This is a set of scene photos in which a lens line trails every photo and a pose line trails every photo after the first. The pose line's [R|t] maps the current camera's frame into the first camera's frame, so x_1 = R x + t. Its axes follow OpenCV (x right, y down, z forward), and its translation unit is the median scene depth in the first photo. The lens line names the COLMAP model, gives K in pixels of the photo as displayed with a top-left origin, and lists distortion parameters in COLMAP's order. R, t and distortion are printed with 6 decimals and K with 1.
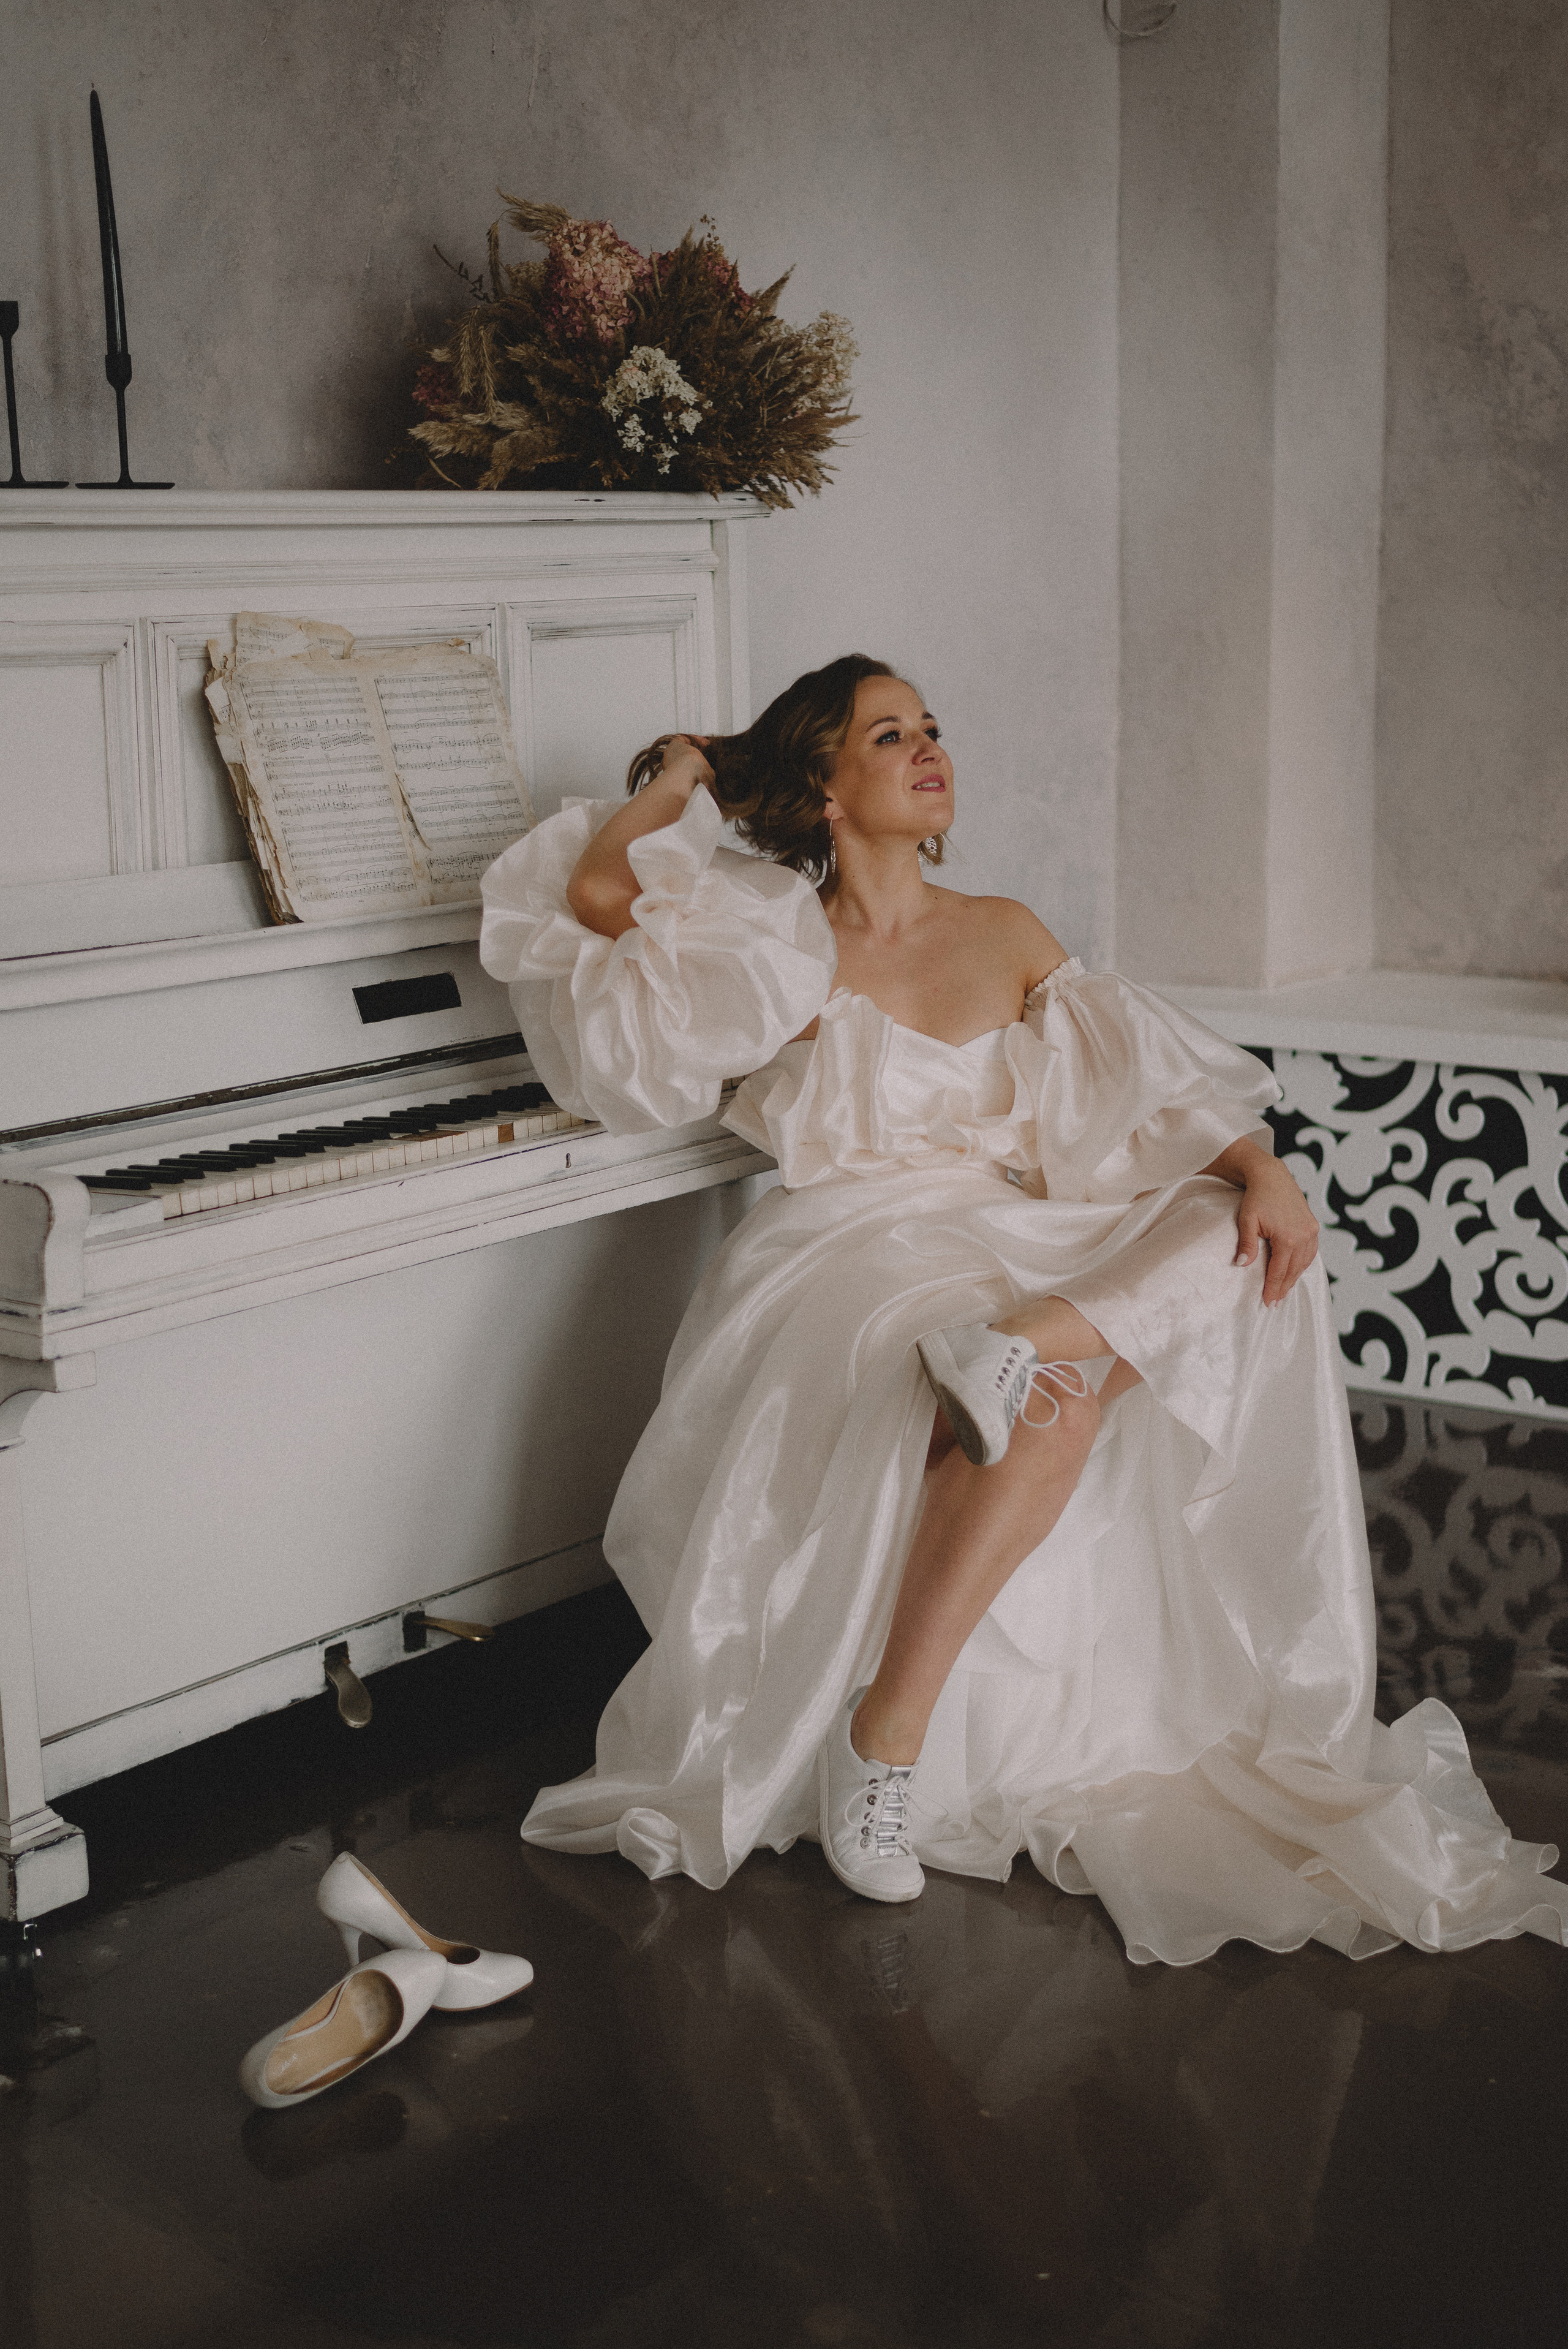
lens RADIAL K [[3446.8, 0, 784.0], [0, 3446.8, 1174.5], [0, 0, 1]] dist [-0.014802, 0.046699]
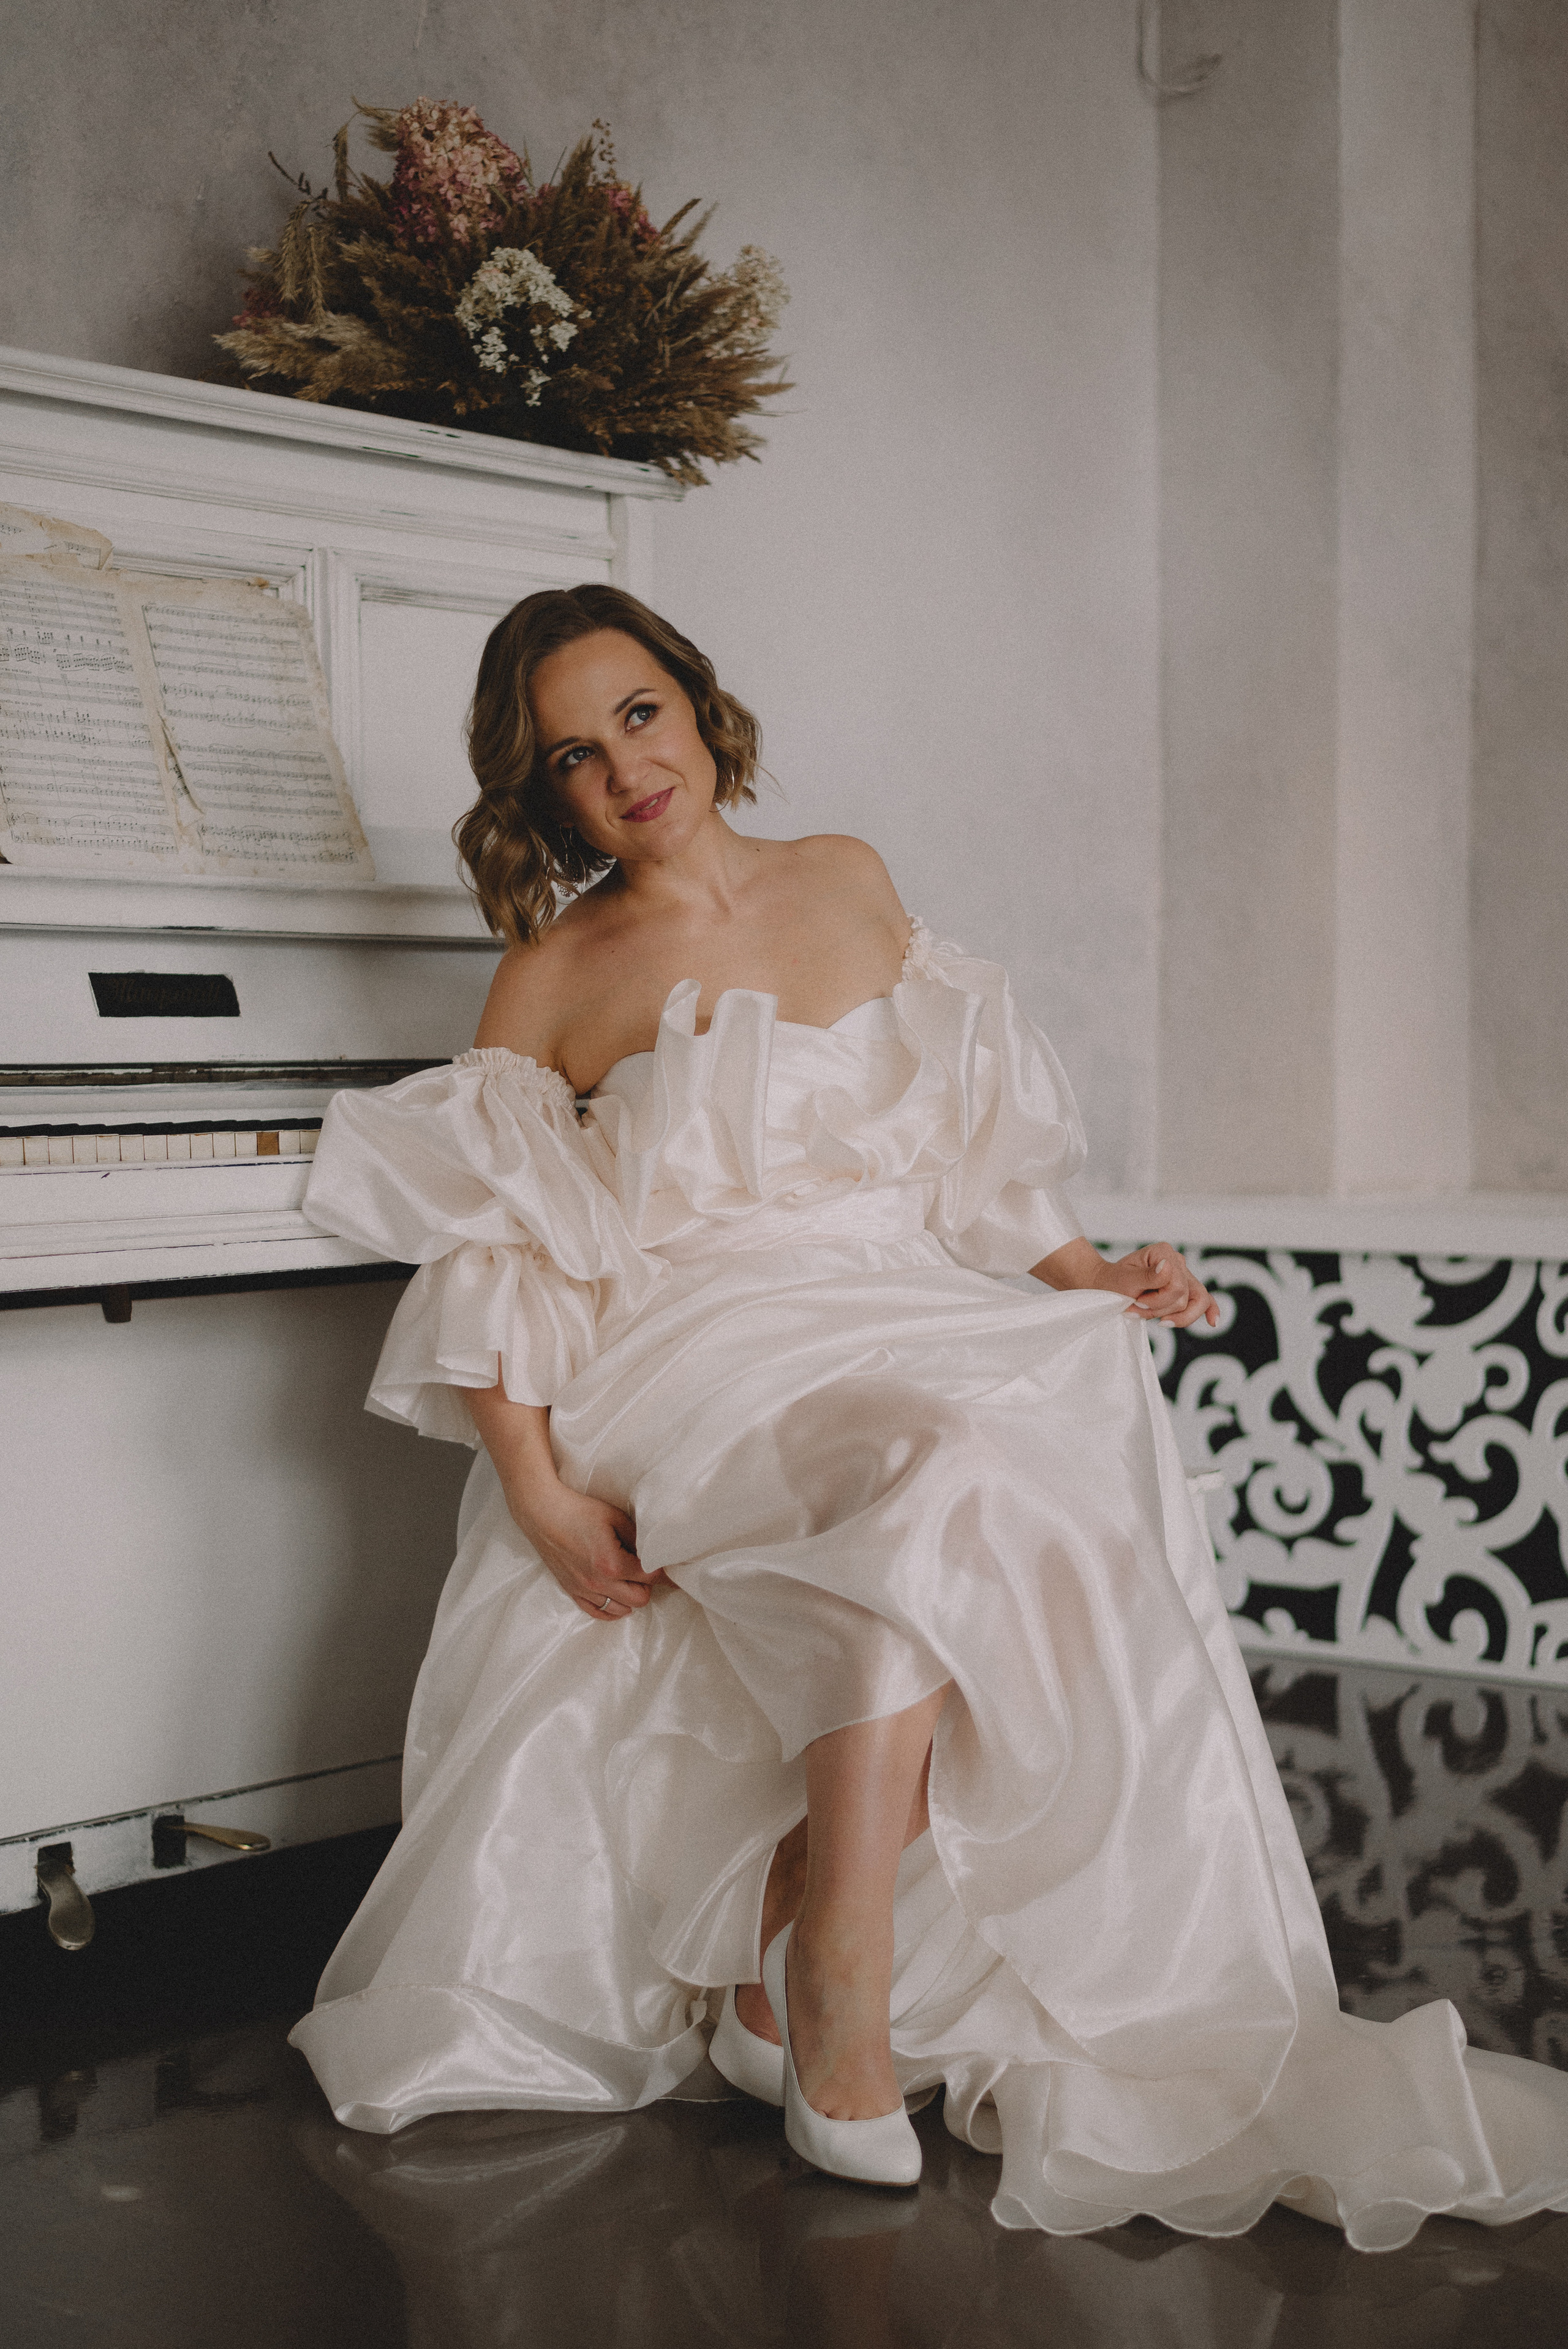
lens RADIAL K [[3695.8, 0, 784.0], [0, 3695.8, 1174.5], [0, 0, 1]] dist [-0.014946, 0.052991]
pose [[0.999213, 0.009764, -0.038452, 0.057038], [-0.015015, 0.990215, -0.138741, 0.092129], [0.036721, 0.139209, 0.989582, 0.158307]]
